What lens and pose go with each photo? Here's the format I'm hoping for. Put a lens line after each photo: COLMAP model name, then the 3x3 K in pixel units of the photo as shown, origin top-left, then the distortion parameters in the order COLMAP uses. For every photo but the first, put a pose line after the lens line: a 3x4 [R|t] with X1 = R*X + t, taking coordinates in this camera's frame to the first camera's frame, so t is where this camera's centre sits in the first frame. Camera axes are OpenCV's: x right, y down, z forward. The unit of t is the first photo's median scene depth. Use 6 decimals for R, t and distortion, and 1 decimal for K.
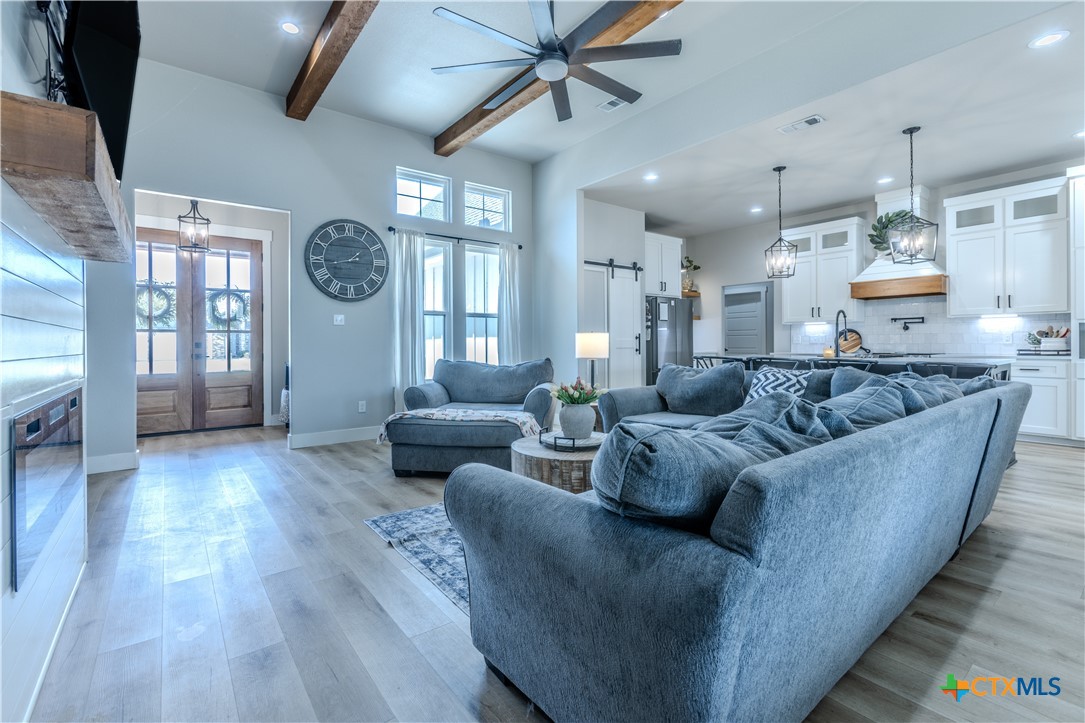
lens RADIAL K [[485.2, 0, 534.8], [0, 485.2, 344.4], [0, 0, 1]] dist [-0.001770, 0.006441]
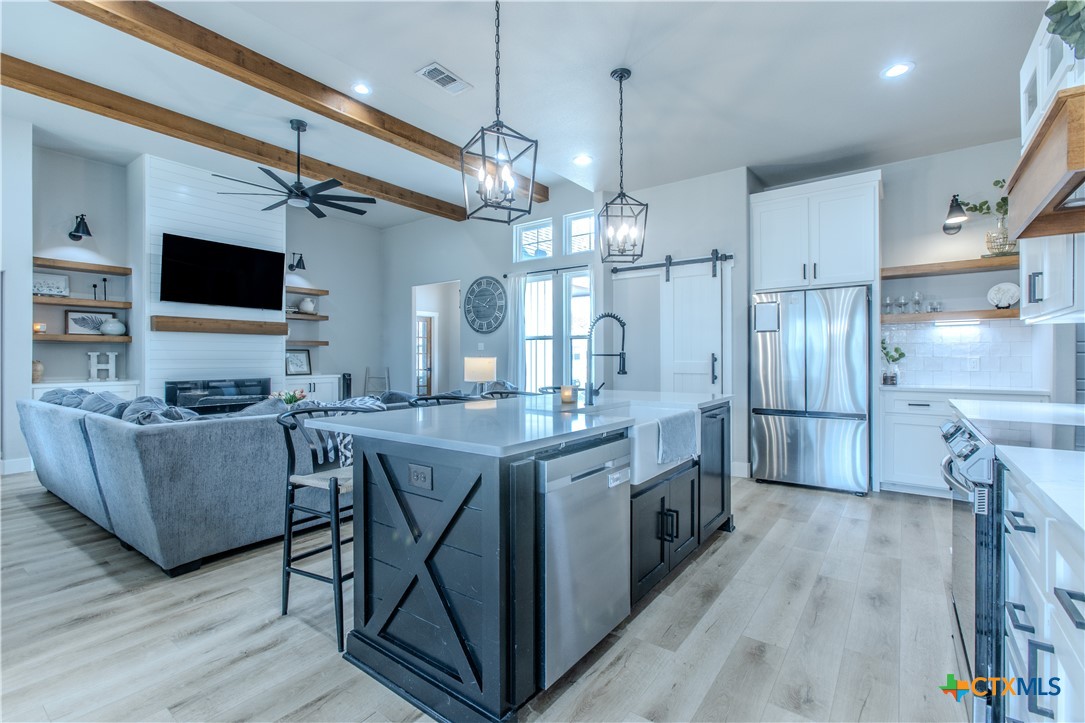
lens RADIAL K [[487.8, 0, 541.2], [0, 487.8, 357.3], [0, 0, 1]] dist [-0.012184, 0.007703]
pose [[0.276584, 0.007099, -0.960964, 1.021455], [-0.003447, 0.999974, 0.006395, -0.026269], [0.960984, 0.001544, 0.276601, 0.732577]]
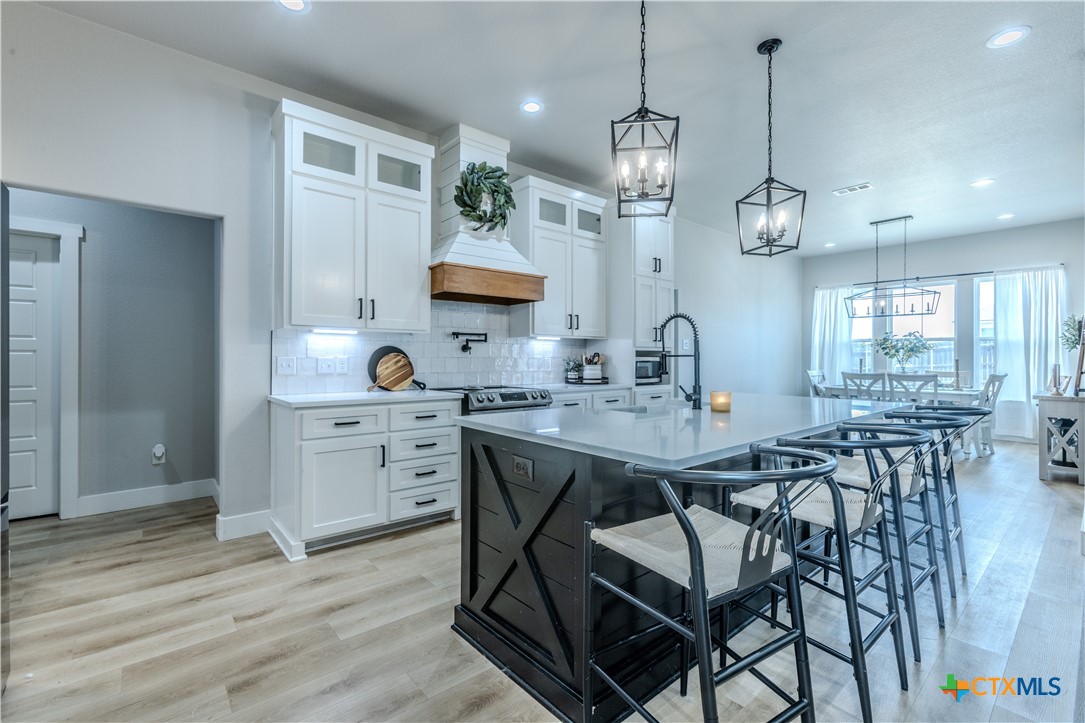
lens RADIAL K [[474.0, 0, 542.5], [0, 474.0, 361.5], [0, 0, 1]] dist [-0.019223, 0.000084]
pose [[-0.051088, -0.002812, 0.998690, 0.137668], [-0.001923, 0.999994, 0.002717, -0.020885], [-0.998692, -0.001781, -0.051093, 1.083219]]
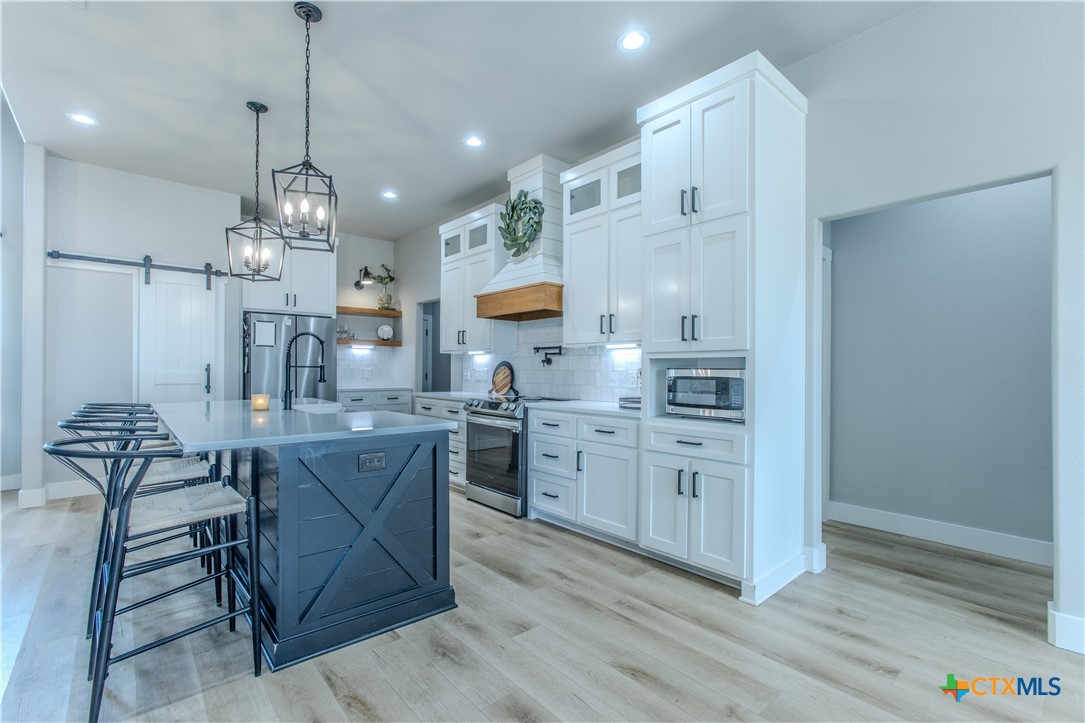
lens RADIAL K [[476.9, 0, 528.6], [0, 476.9, 367.4], [0, 0, 1]] dist [0.001107, 0.000309]
pose [[0.998748, 0.012454, 0.048441, 0.818843], [-0.012180, 0.999908, -0.005953, -0.024293], [-0.048511, 0.005355, 0.998808, 0.361256]]
